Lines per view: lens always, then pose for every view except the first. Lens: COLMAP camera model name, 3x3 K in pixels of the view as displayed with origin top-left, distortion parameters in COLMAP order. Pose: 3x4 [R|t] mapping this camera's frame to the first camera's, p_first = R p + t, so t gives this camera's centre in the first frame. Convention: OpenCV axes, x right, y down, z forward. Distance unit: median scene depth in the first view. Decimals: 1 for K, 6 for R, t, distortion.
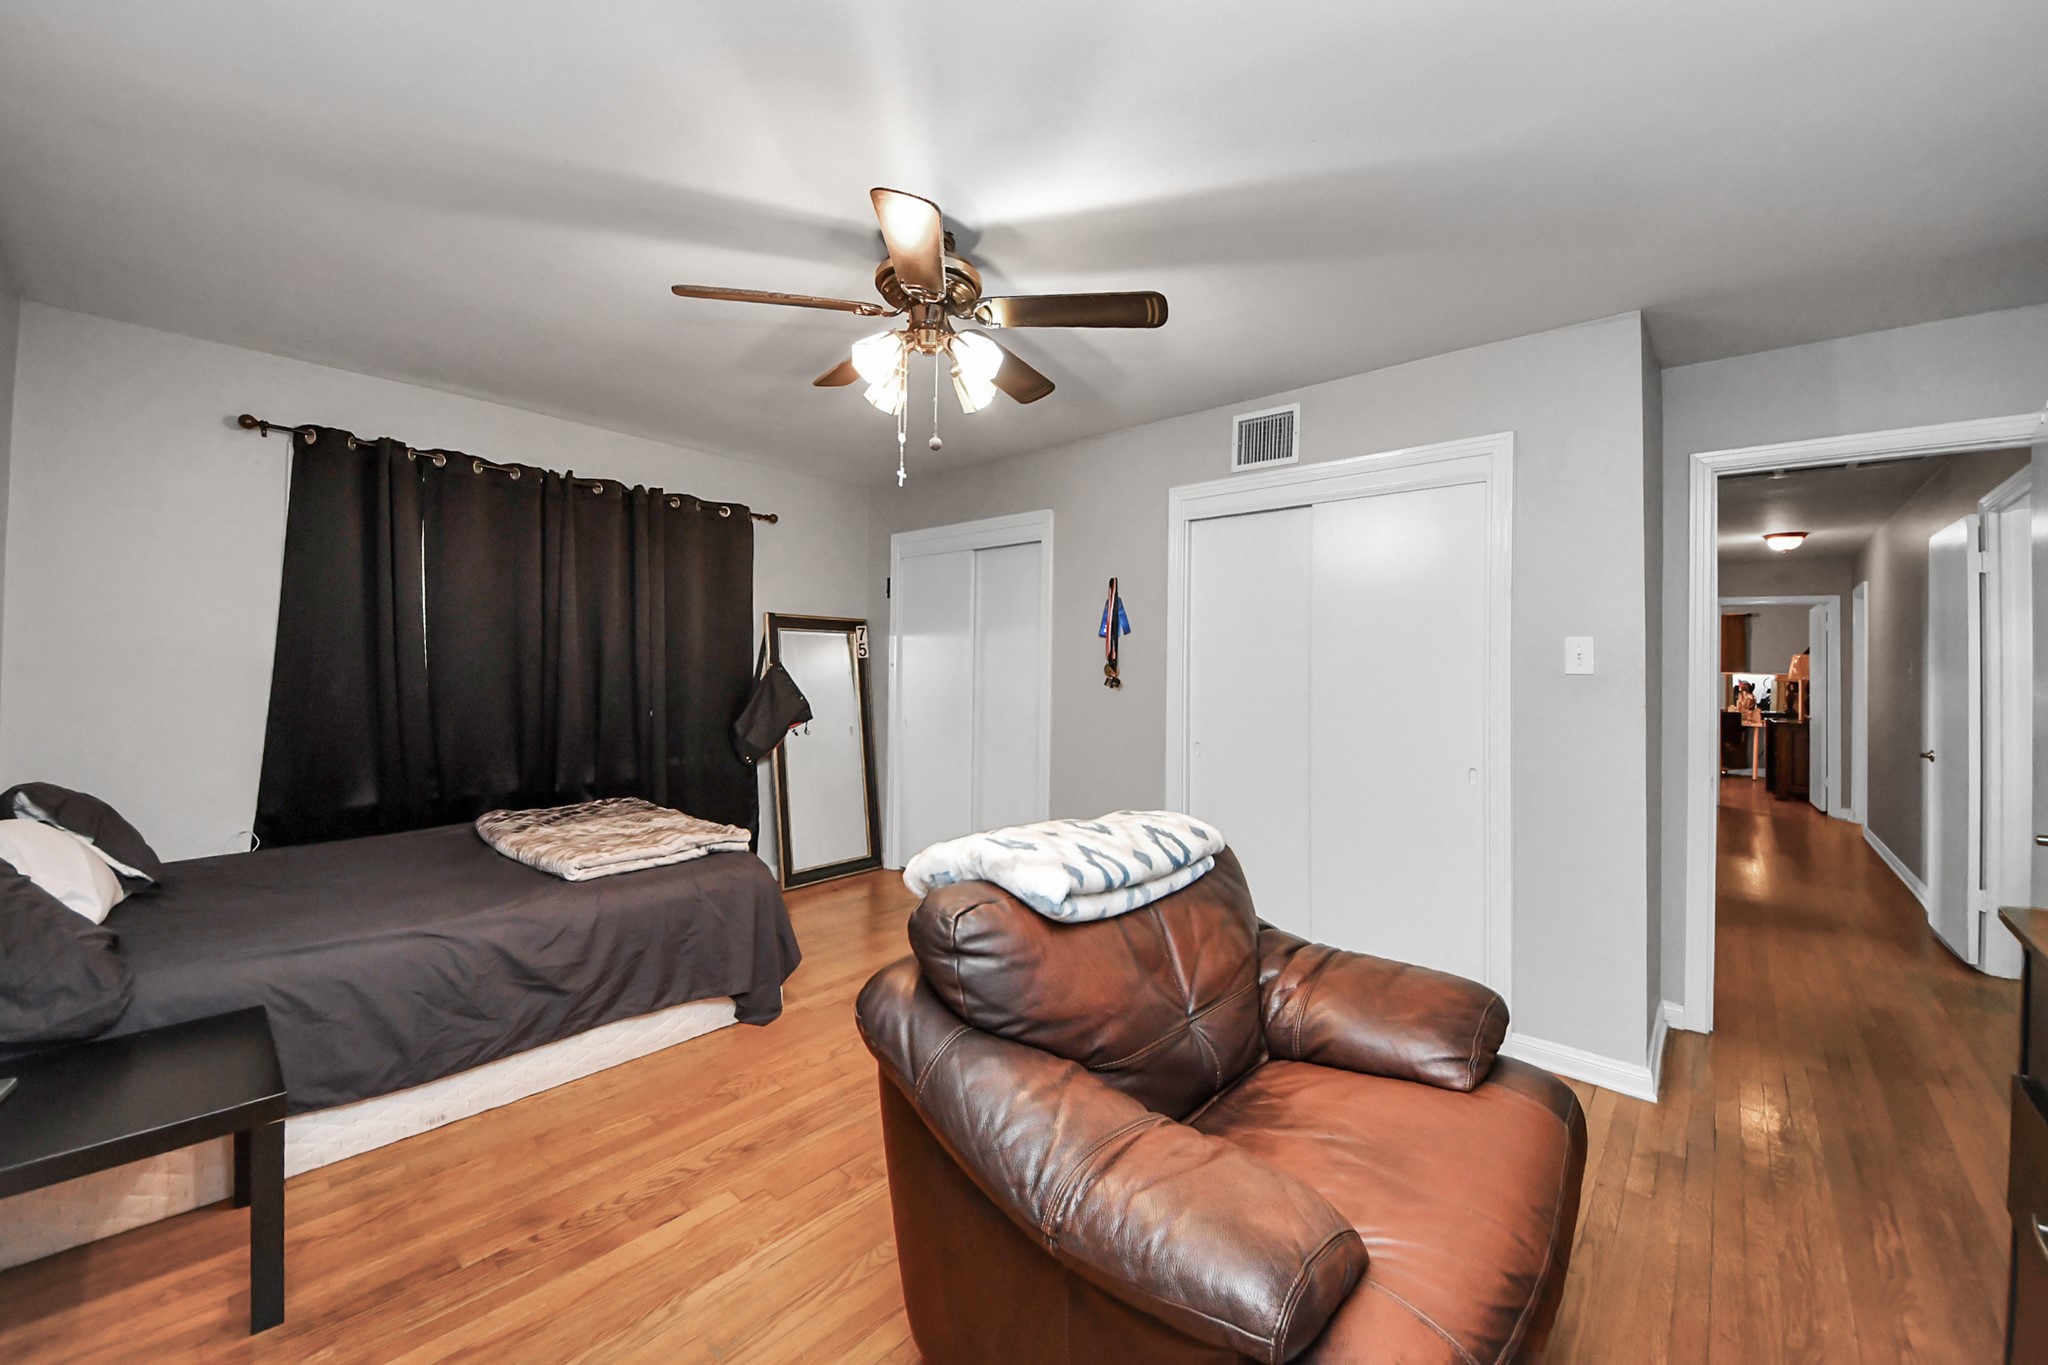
lens RADIAL K [[732.8, 0, 1012.6], [0, 732.8, 690.1], [0, 0, 1]] dist [0.025149, -0.019613]
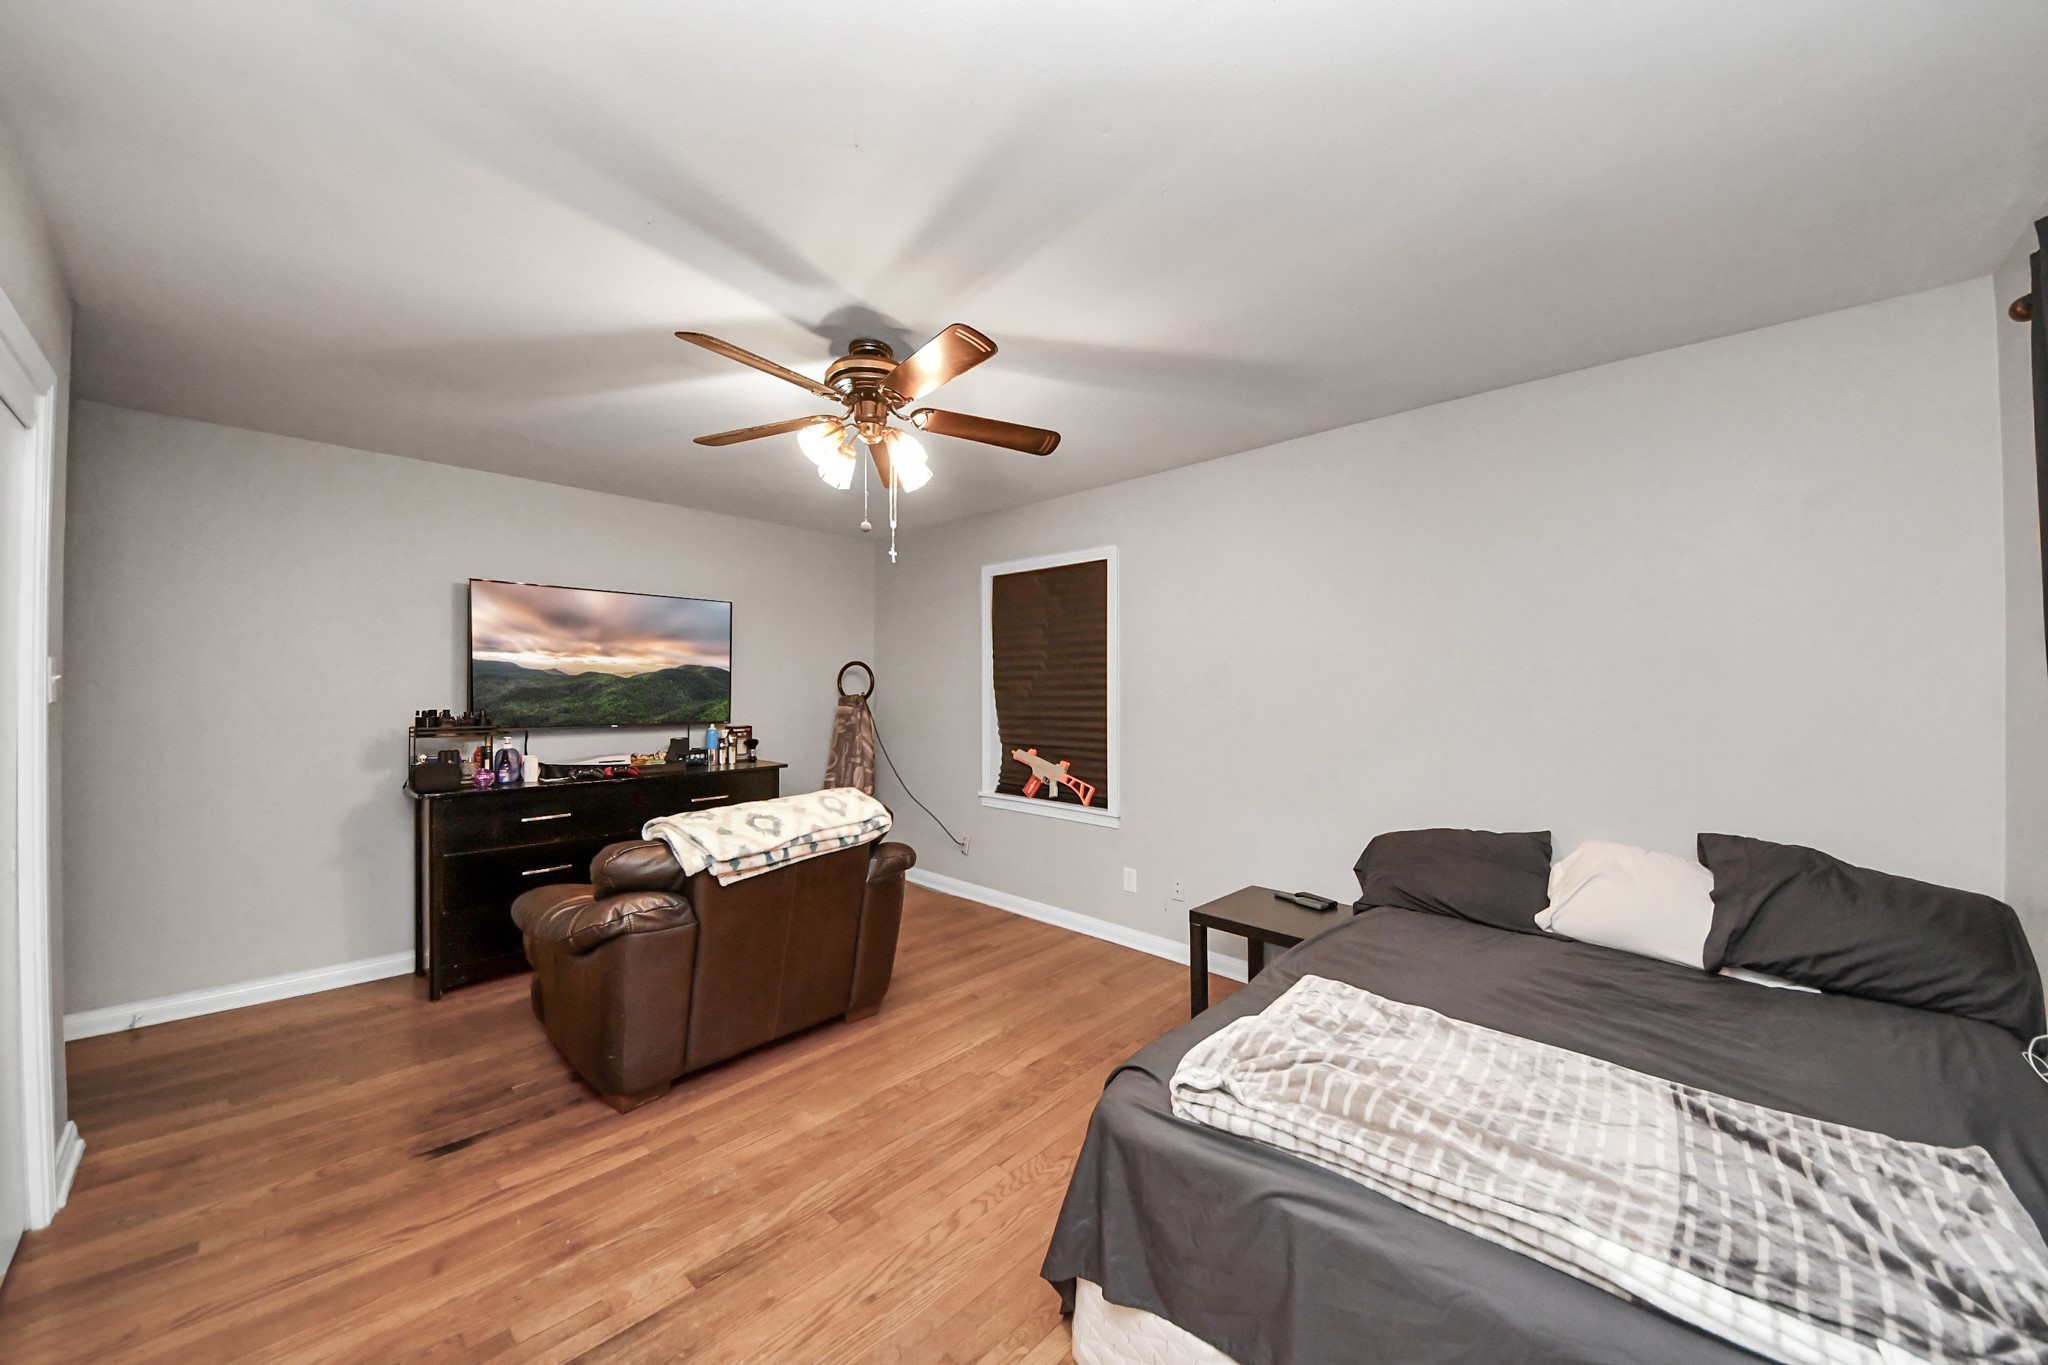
lens RADIAL K [[732.8, 0, 1012.6], [0, 732.8, 690.1], [0, 0, 1]] dist [0.025149, -0.019613]
pose [[-0.998679, -0.004923, 0.051138, -0.445977], [-0.005113, 0.999981, -0.003577, -0.042246], [-0.051120, -0.003834, -0.998685, 2.292419]]
